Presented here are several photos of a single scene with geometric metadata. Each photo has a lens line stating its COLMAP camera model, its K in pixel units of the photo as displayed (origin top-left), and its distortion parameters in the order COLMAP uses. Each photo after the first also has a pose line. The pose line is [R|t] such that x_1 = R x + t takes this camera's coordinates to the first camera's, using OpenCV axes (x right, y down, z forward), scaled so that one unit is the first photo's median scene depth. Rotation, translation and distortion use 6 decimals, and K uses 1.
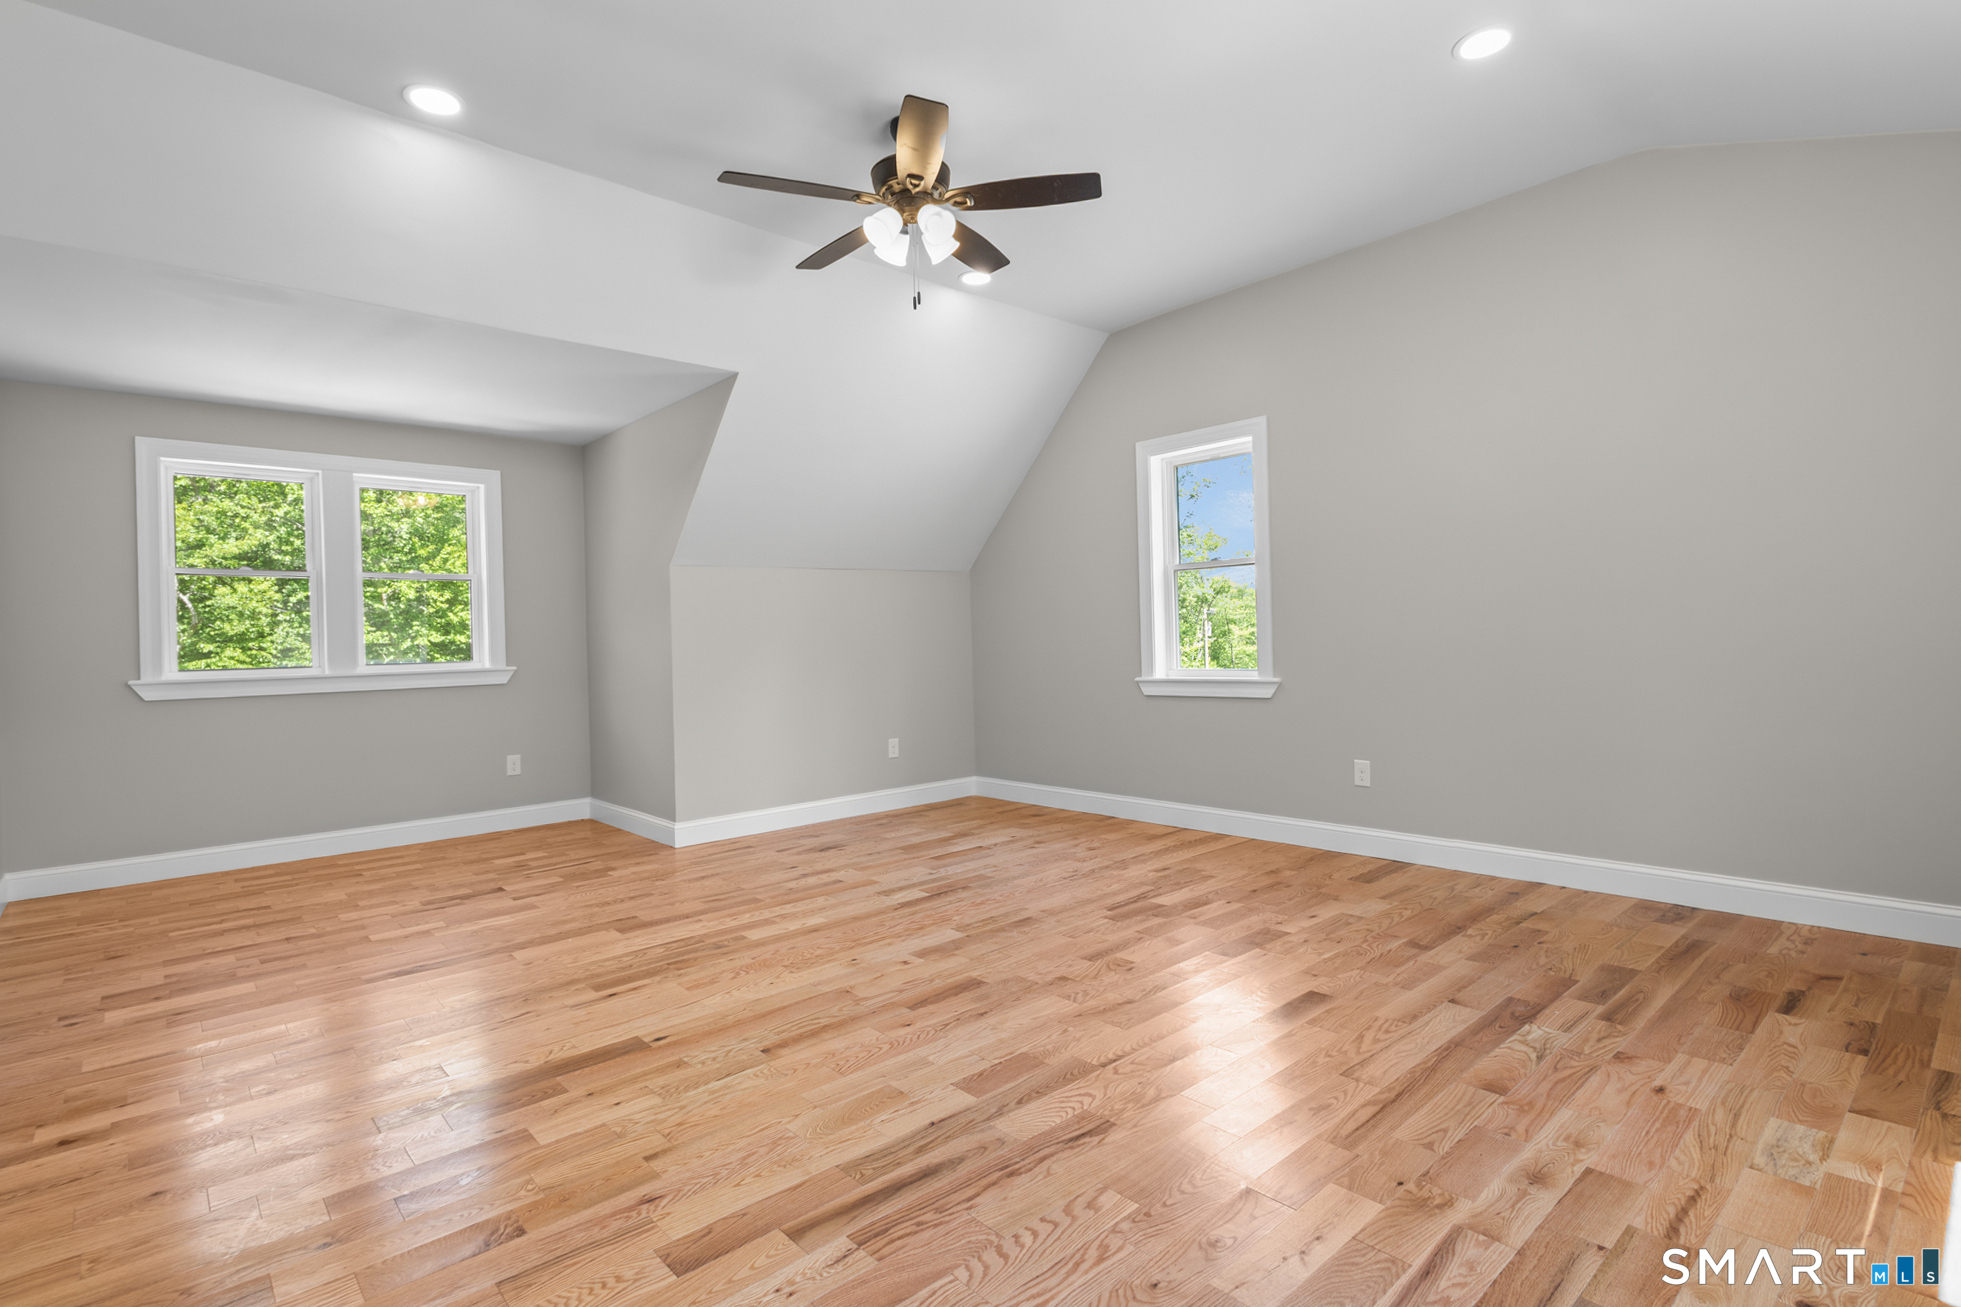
lens RADIAL K [[944.8, 0, 980.5], [0, 944.8, 653.5], [0, 0, 1]] dist [0.003999, -0.000397]
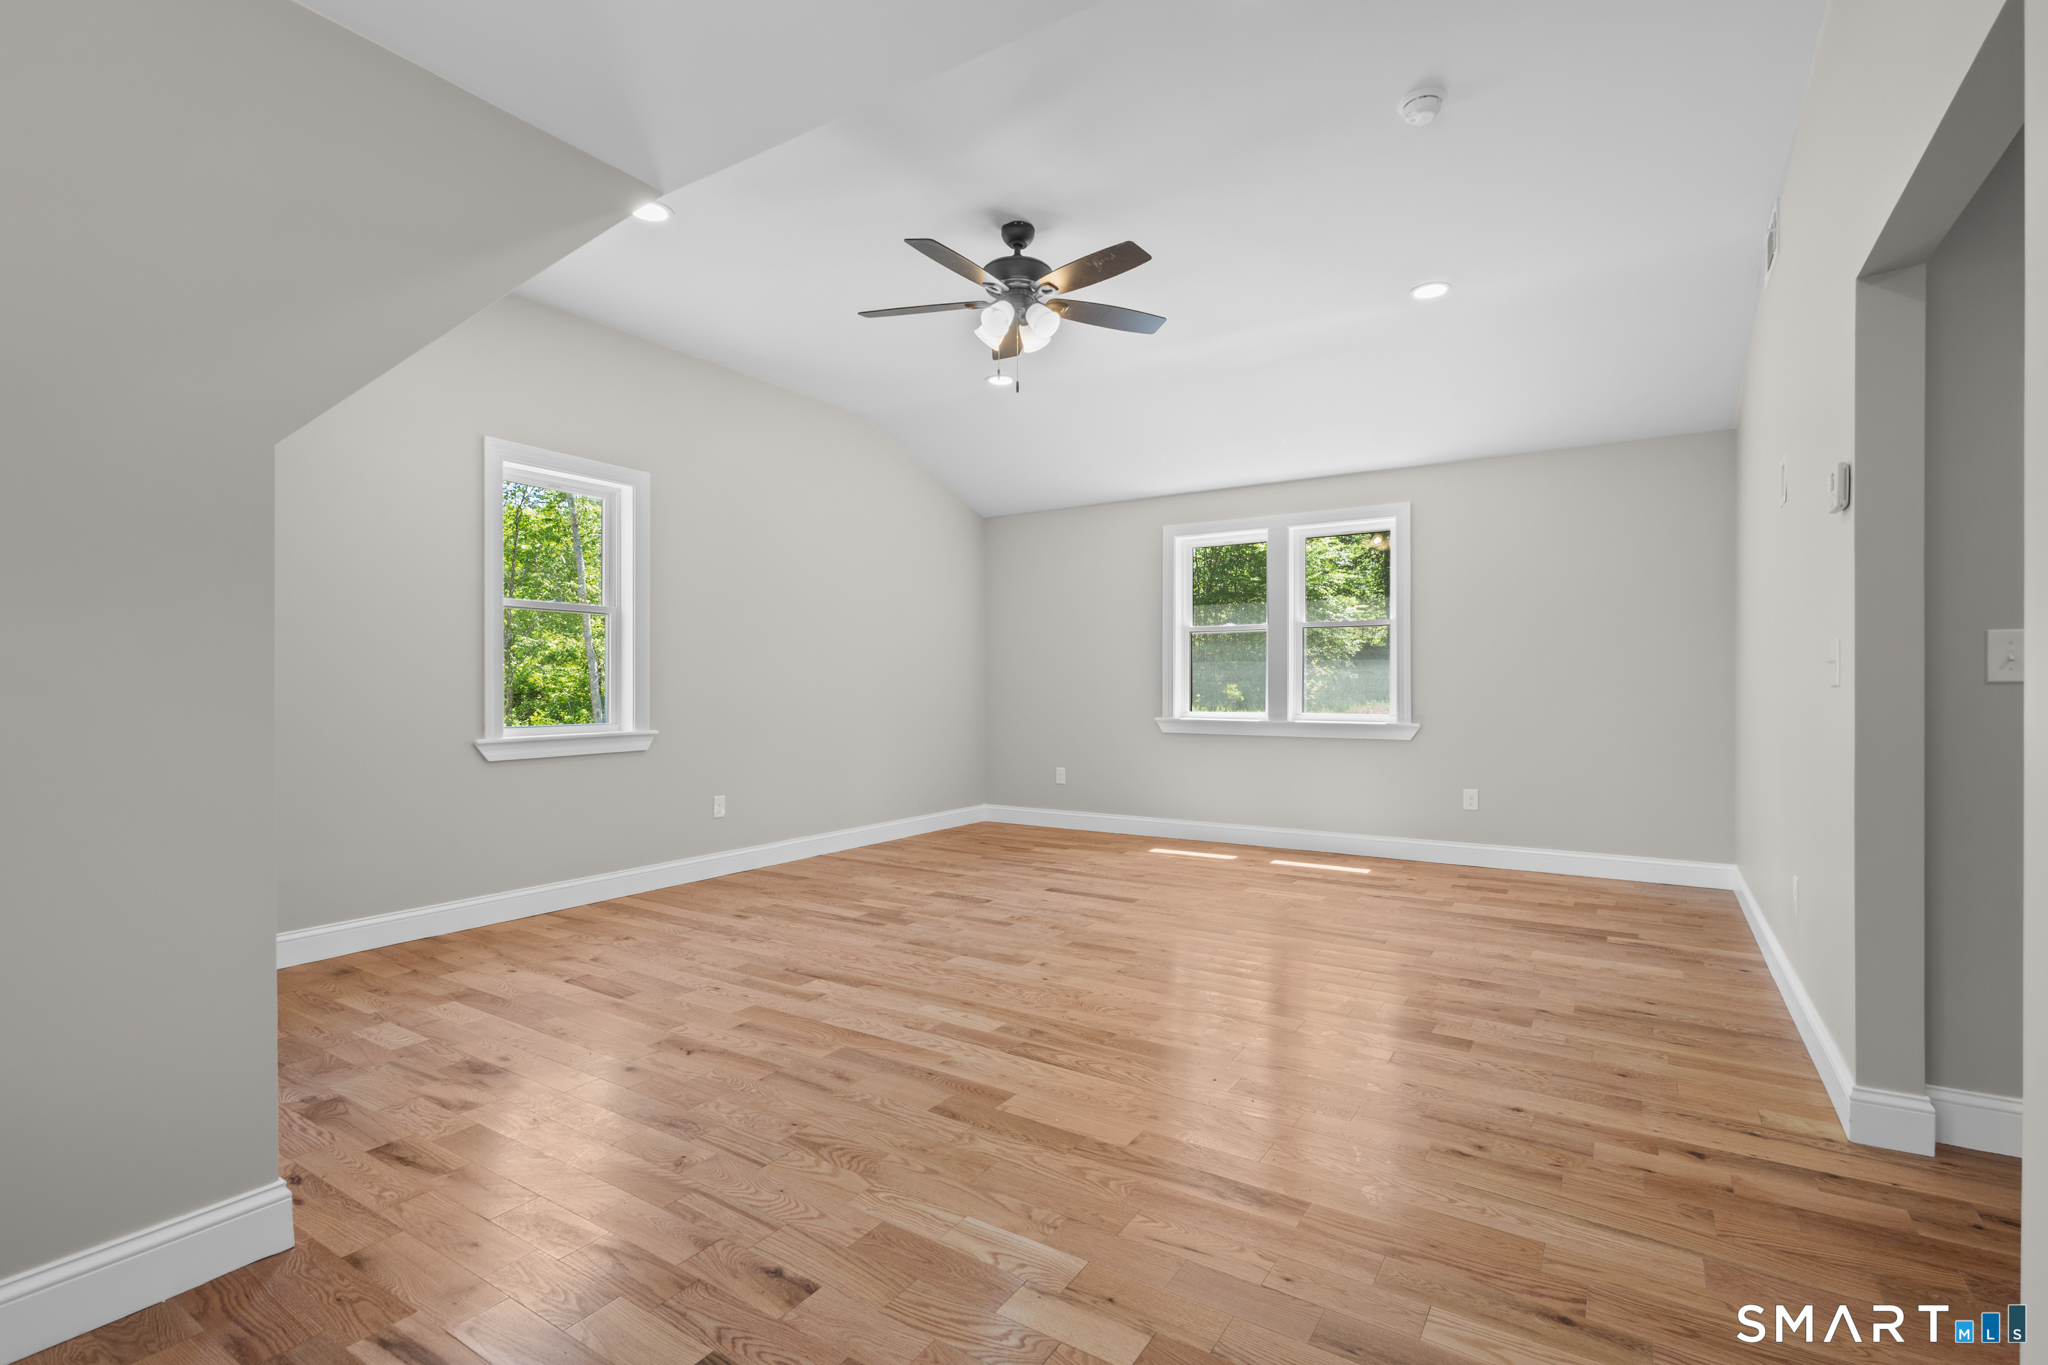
lens RADIAL K [[951.7, 0, 1030.0], [0, 951.7, 686.6], [0, 0, 1]] dist [0.000665, -0.000440]
pose [[-0.267575, 0.028534, 0.963115, -1.166599], [0.023302, 0.999461, -0.023137, 0.017077], [-0.963255, 0.016252, -0.268095, 1.288391]]
